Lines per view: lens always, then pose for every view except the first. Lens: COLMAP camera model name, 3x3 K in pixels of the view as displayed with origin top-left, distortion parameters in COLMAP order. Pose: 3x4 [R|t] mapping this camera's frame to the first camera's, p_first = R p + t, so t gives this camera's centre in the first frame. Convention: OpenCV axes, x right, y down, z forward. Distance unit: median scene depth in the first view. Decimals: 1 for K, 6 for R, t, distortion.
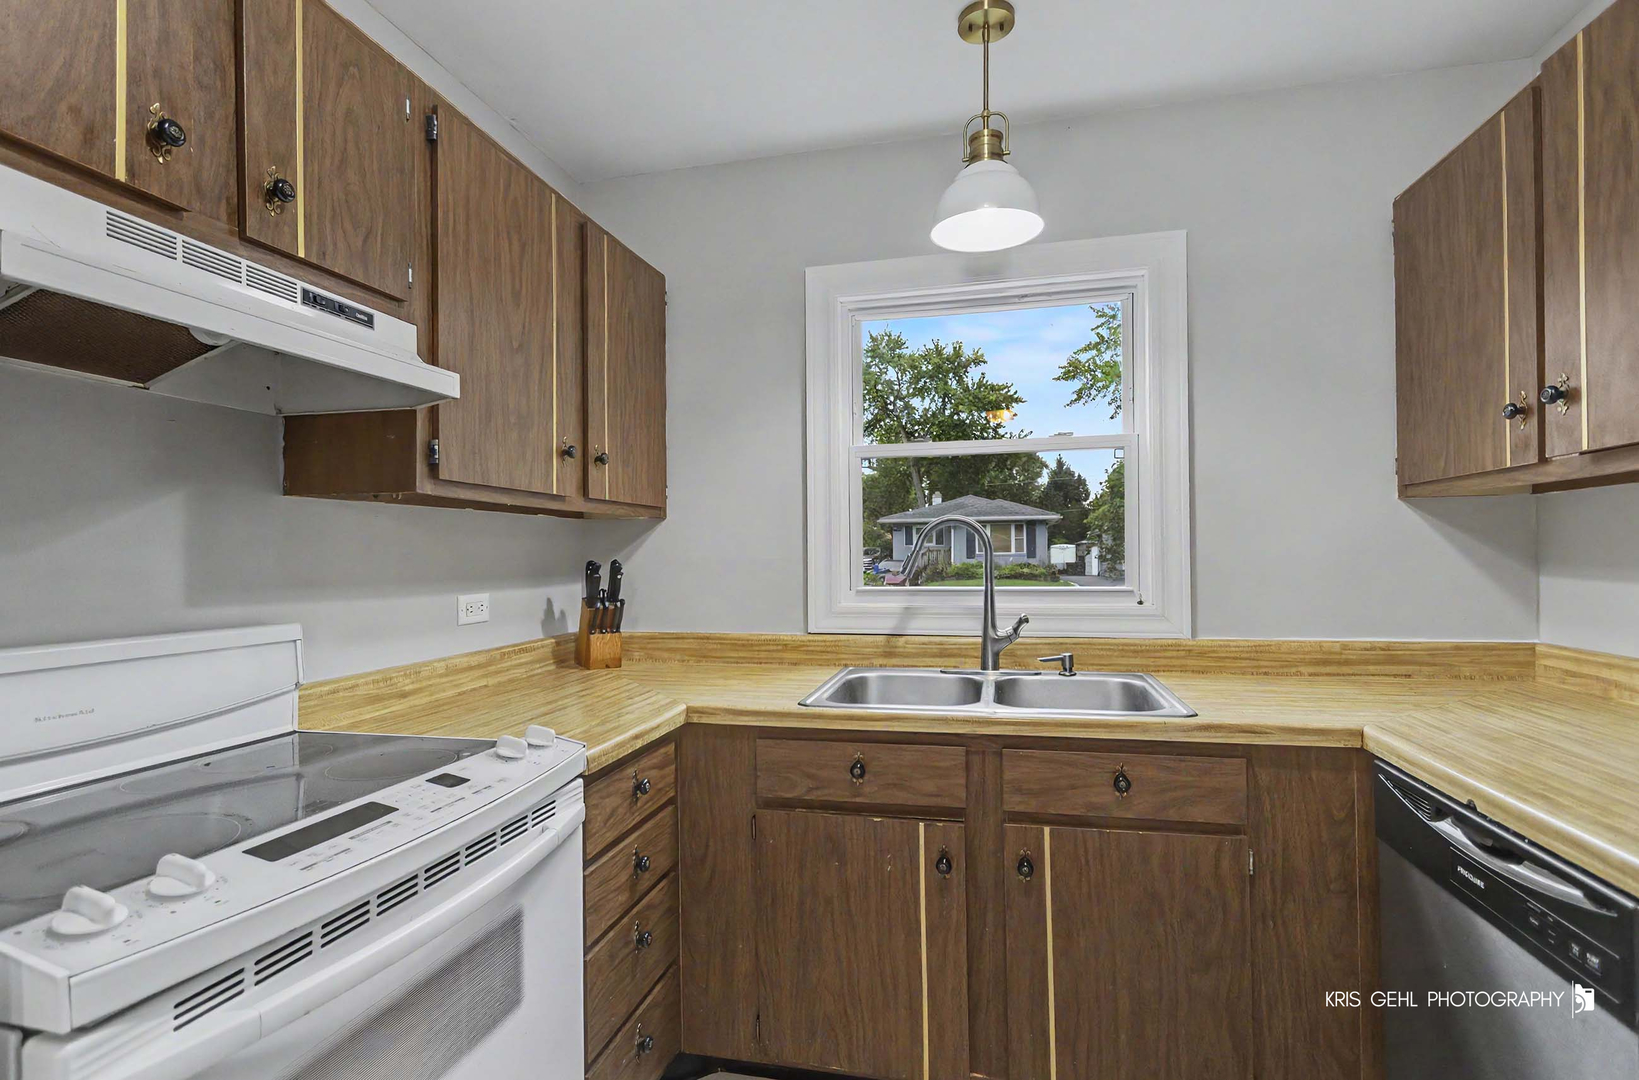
lens RADIAL K [[790.6, 0, 813.6], [0, 790.6, 553.0], [0, 0, 1]] dist [0.007519, 0.000303]
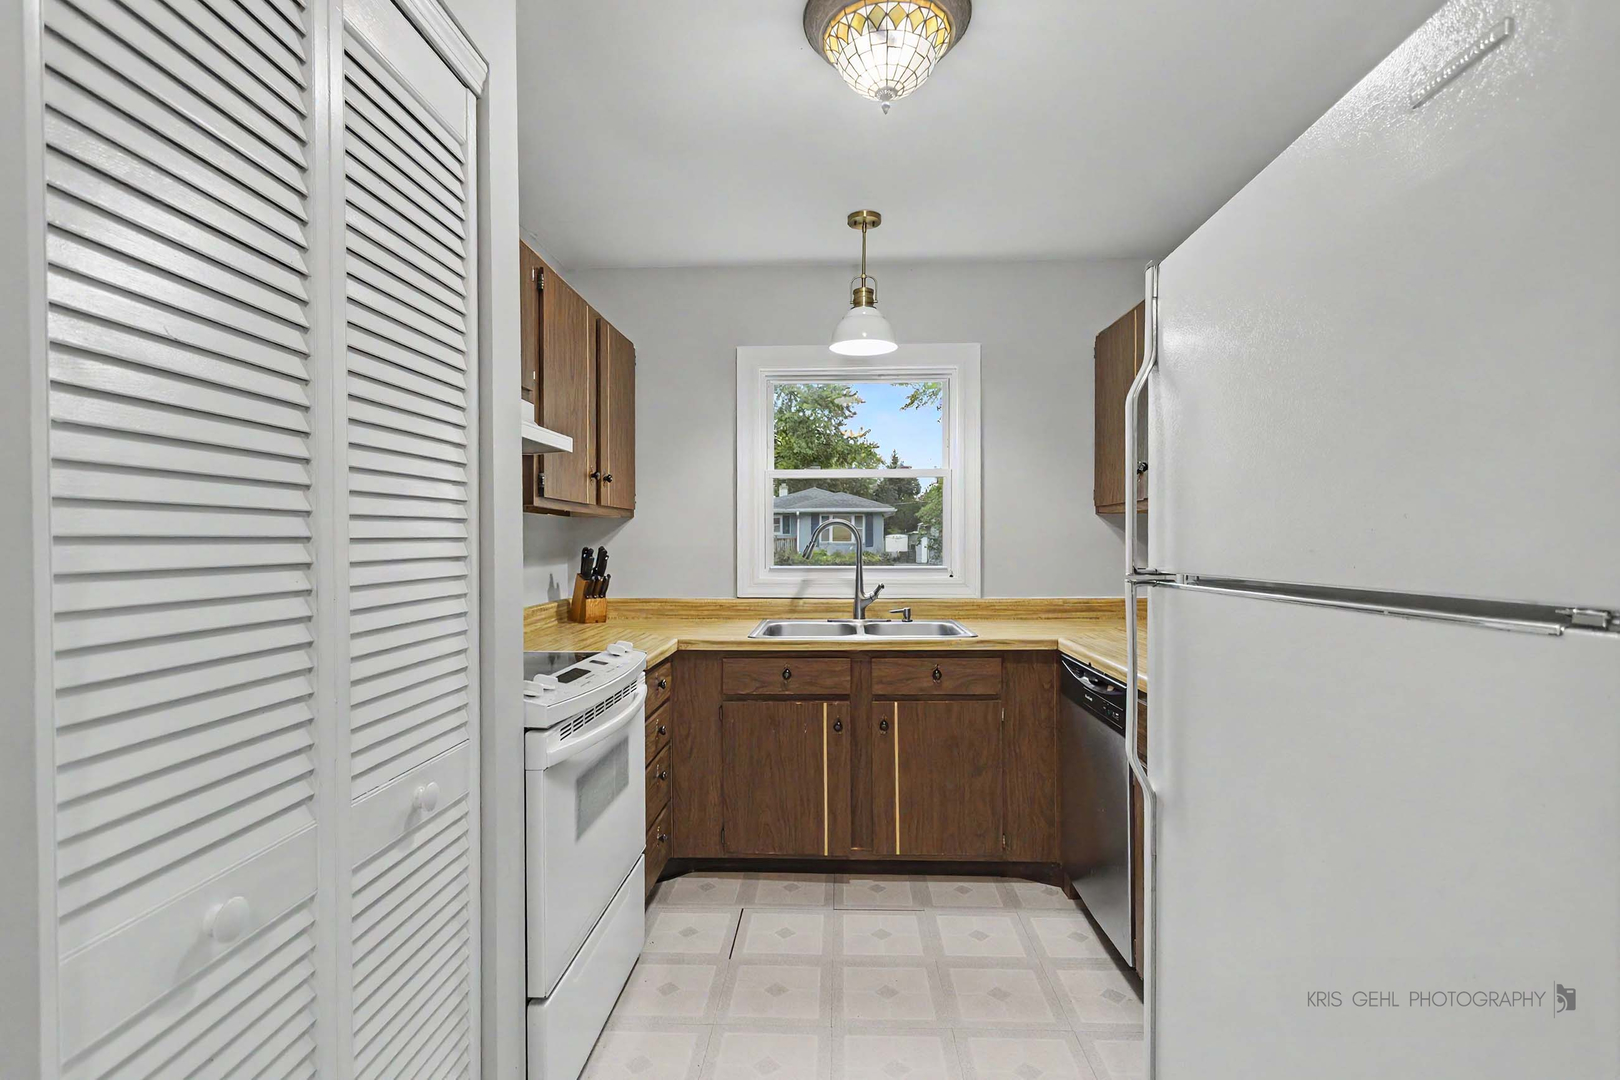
lens RADIAL K [[759.9, 0, 803.3], [0, 759.9, 557.2], [0, 0, 1]] dist [0.000736, 0.000136]
pose [[0.983177, 0.004597, 0.182596, -0.170113], [-0.008480, 0.999754, 0.020494, -0.004448], [-0.182457, -0.021698, 0.982974, -0.479024]]
